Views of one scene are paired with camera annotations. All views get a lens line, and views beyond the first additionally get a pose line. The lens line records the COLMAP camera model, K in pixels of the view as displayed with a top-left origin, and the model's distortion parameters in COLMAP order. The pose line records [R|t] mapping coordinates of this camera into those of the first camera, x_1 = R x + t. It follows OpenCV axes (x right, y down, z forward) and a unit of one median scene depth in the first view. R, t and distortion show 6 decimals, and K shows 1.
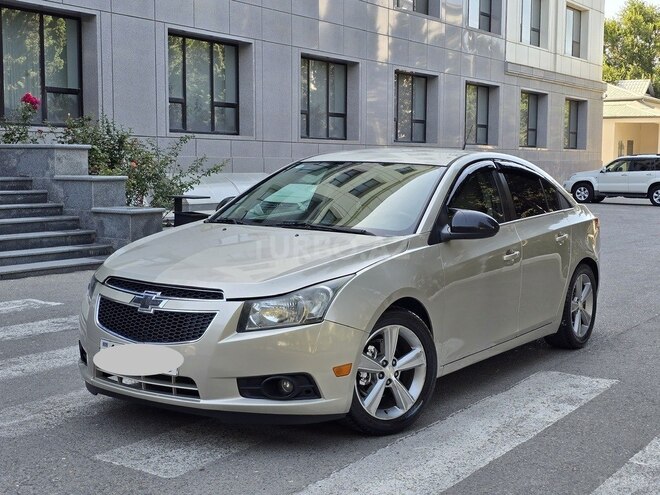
lens RADIAL K [[938.0, 0, 330.0], [0, 938.0, 247.5], [0, 0, 1]] dist [0.124370, -0.089408]
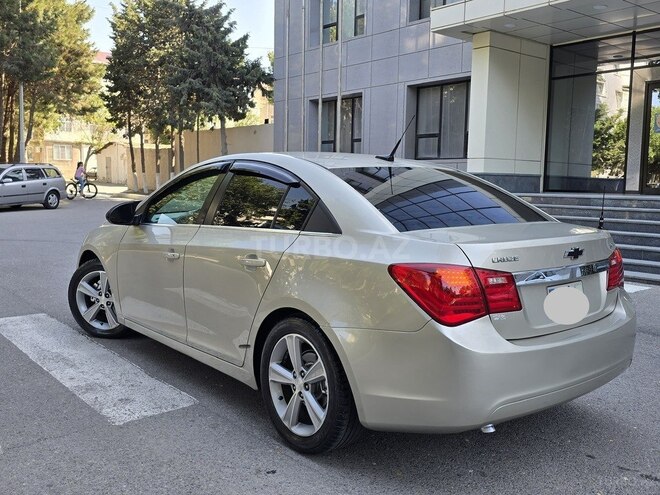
lens RADIAL K [[626.0, 0, 338.9], [0, 626.0, 246.4], [0, 0, 1]] dist [0.090342, -0.136014]
pose [[-0.282352, 0.085848, -0.955462, 0.800071], [-0.108177, 0.986786, 0.120630, -0.103504], [0.953192, 0.137419, -0.269334, 1.379364]]
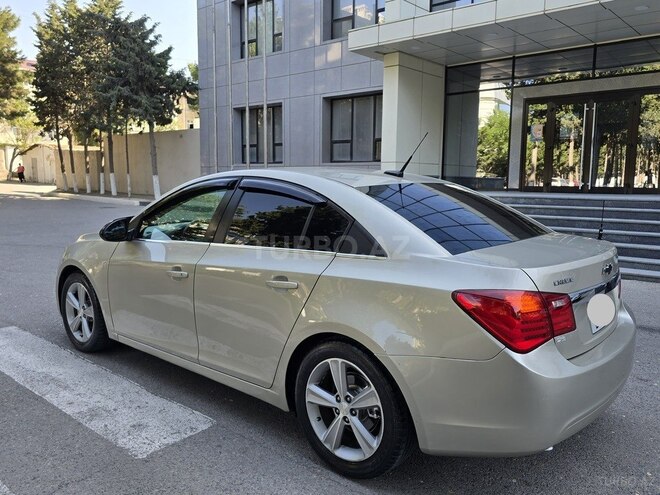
lens RADIAL K [[529.9, 0, 338.6], [0, 529.9, 251.2], [0, 0, 1]] dist [0.073639, -0.088834]
pose [[-0.116441, 0.124139, -0.985409, 0.737873], [-0.102880, 0.985313, 0.136284, -0.110788], [0.987855, 0.117248, -0.101960, 1.250689]]
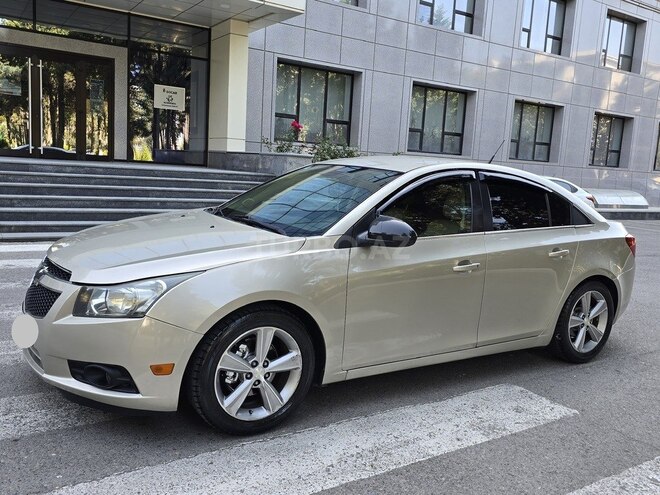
lens RADIAL K [[569.1, 0, 330.0], [0, 569.1, 247.5], [0, 0, 1]] dist [0.090335, -0.123397]
pose [[0.915416, 0.105000, -0.388572, 0.299556], [-0.090420, 0.994346, 0.055678, -0.033021], [0.392221, -0.015834, 0.919735, 0.400959]]
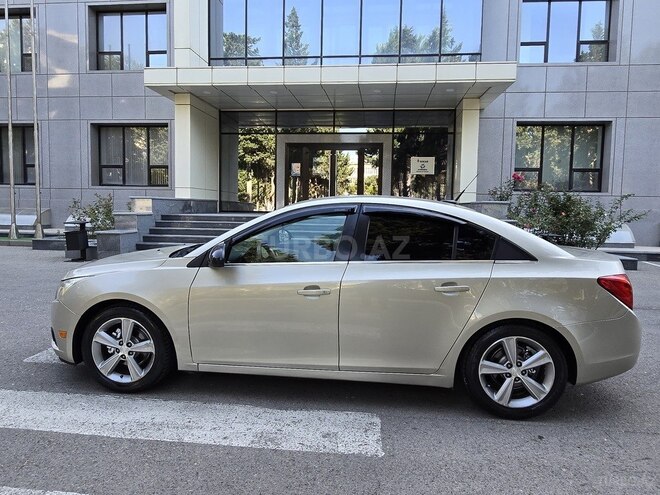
lens RADIAL K [[445.8, 0, 325.9], [0, 445.8, 245.9], [0, 0, 1]] dist [0.006189, -0.004641]
pose [[0.459538, 0.078618, -0.884672, 0.663201], [-0.095206, 0.994696, 0.038941, -0.066807], [0.883041, 0.066331, 0.464585, 0.789303]]
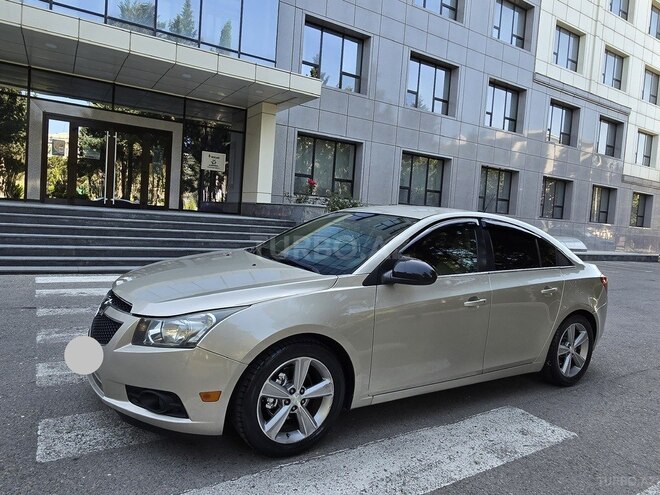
lens RADIAL K [[445.8, 0, 325.9], [0, 445.8, 245.9], [0, 0, 1]] dist [0.006189, -0.004641]
pose [[0.908498, 0.086094, -0.408925, 0.248487], [-0.101419, 0.994717, -0.015894, -0.033203], [0.405396, 0.055912, 0.912430, 0.447333]]
